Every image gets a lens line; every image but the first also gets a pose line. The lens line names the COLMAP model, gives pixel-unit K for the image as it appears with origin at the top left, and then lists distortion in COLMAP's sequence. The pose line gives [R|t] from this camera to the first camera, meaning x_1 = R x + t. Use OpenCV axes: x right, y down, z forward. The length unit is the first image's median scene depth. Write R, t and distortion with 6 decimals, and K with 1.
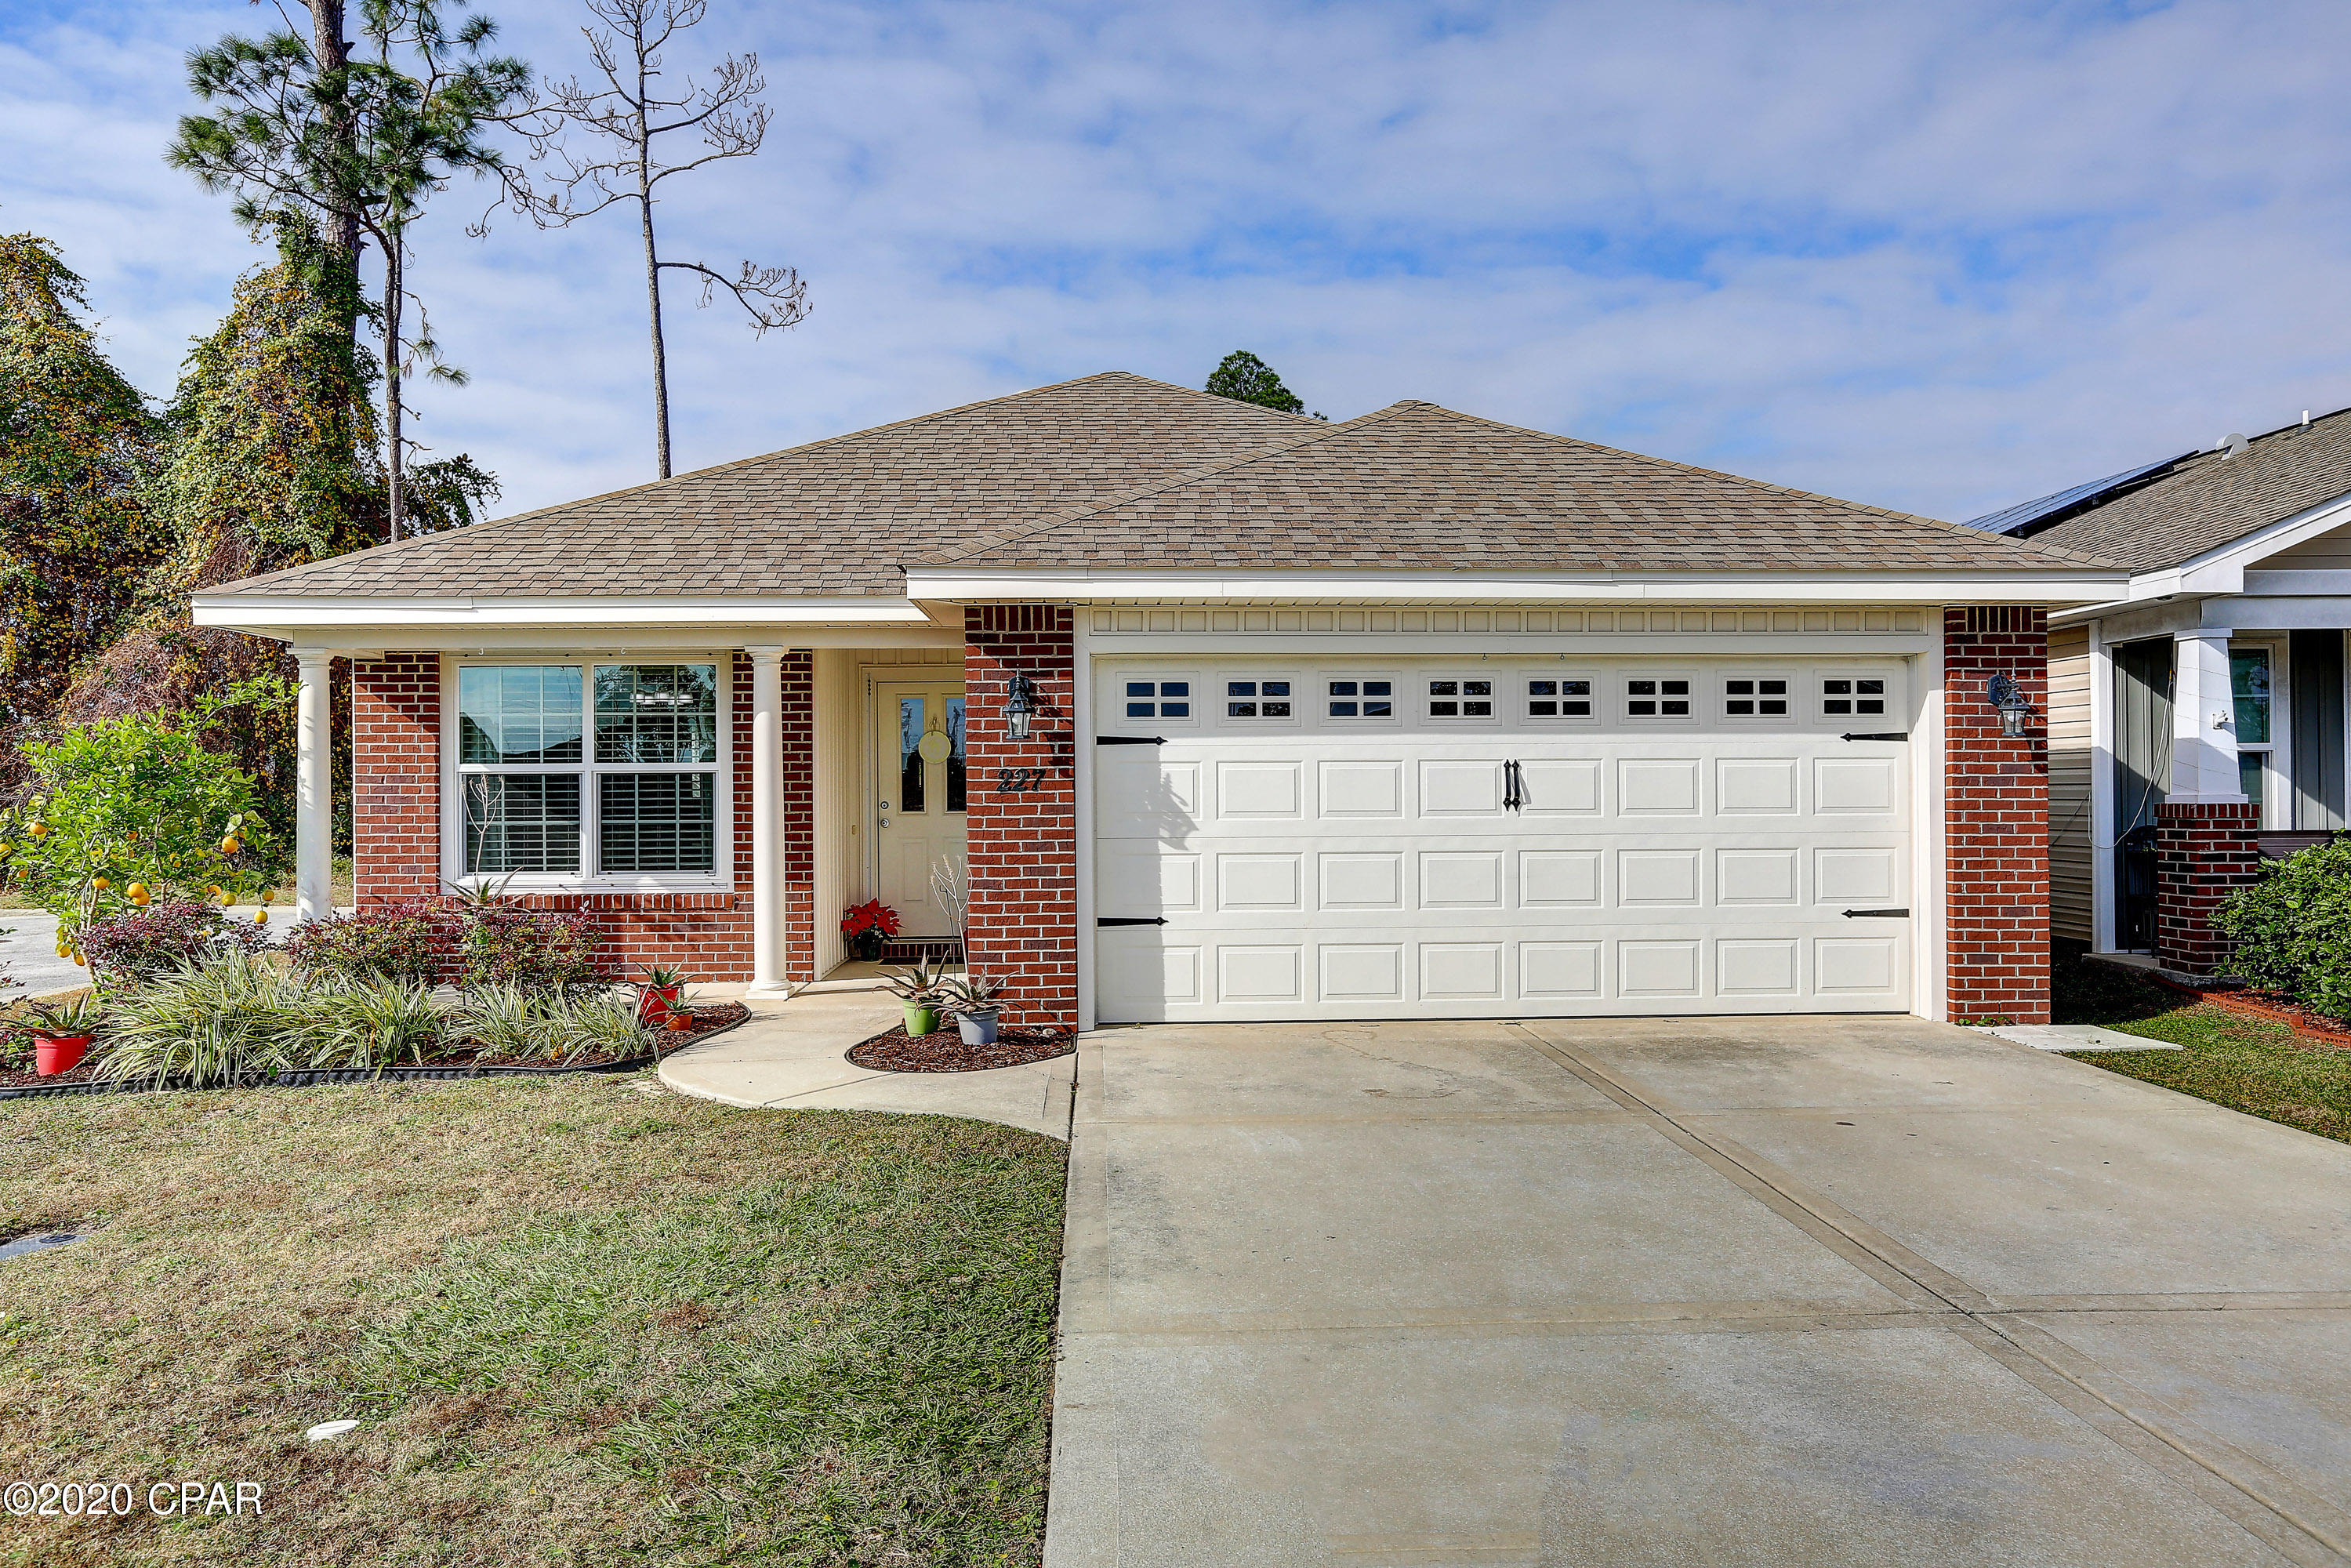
lens RADIAL K [[1693.6, 0, 1177.1], [0, 1693.6, 783.8], [0, 0, 1]] dist [-0.000106, 0.011459]
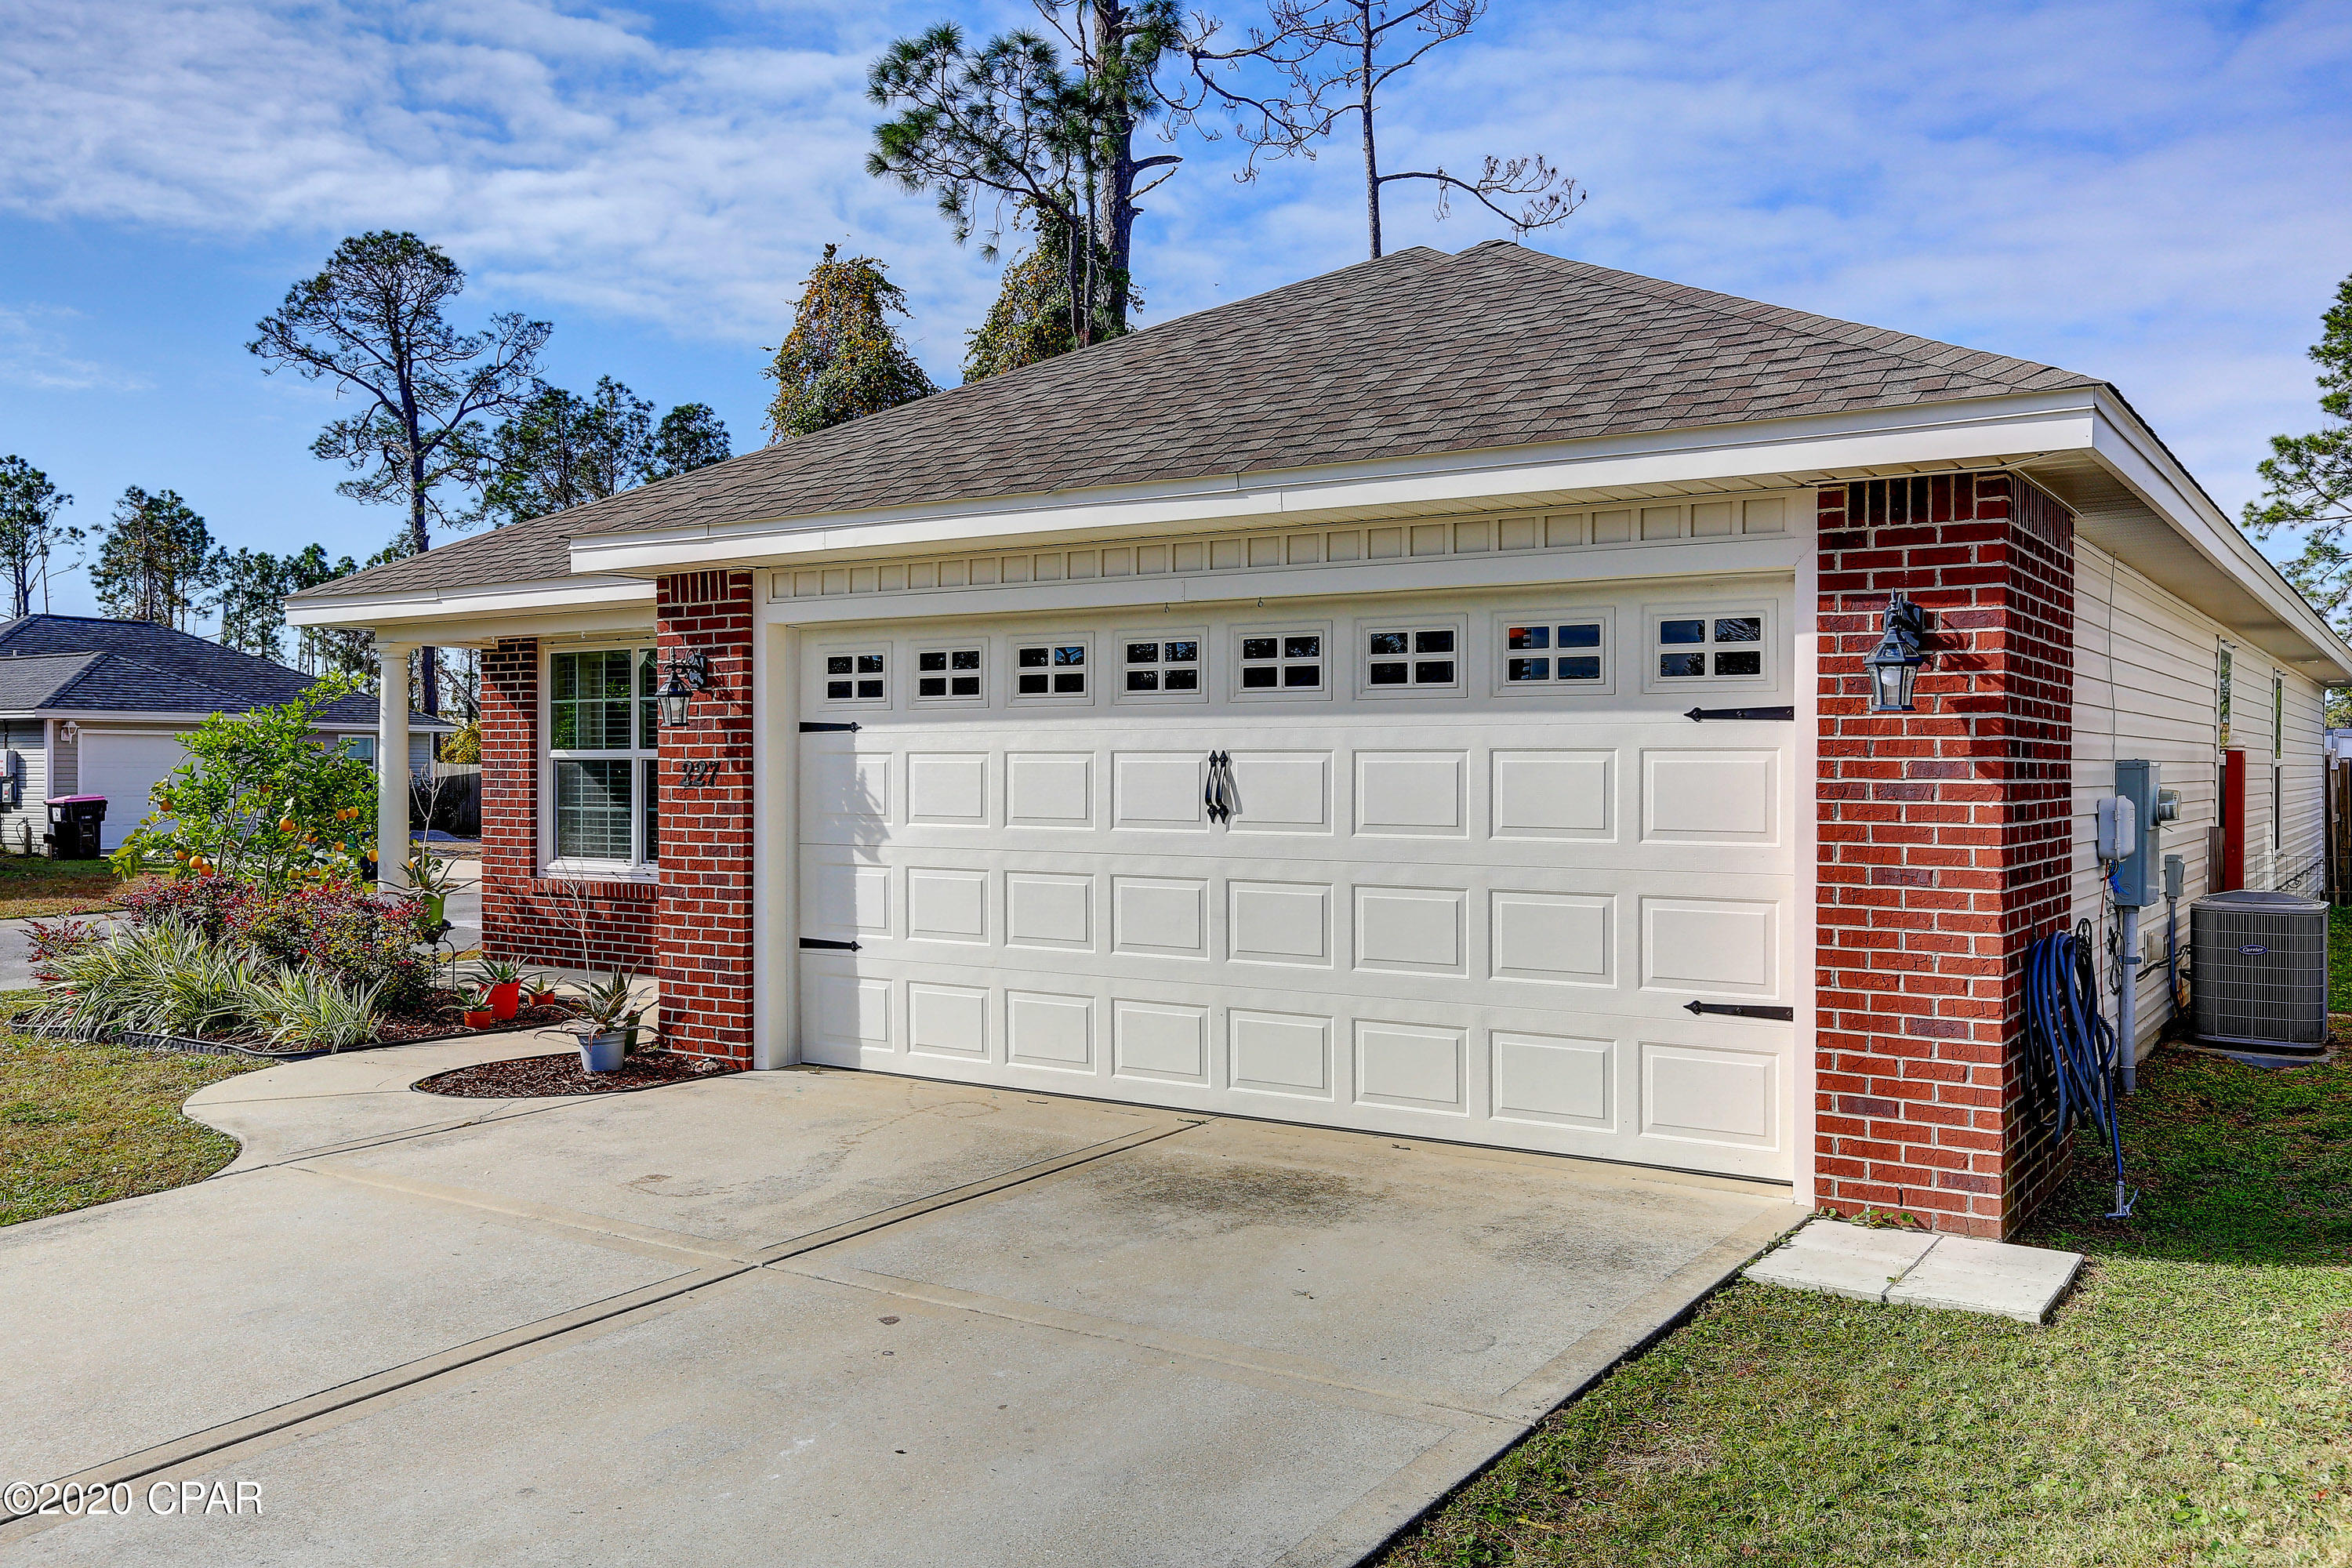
lens RADIAL K [[1904.7, 0, 1172.9], [0, 1904.7, 780.1], [0, 0, 1]] dist [0.029349, 0.000171]
pose [[0.803046, 0.011288, -0.595810, 0.662092], [-0.000542, 0.999834, 0.018212, -0.016663], [0.595916, -0.014302, 0.802919, 0.348205]]
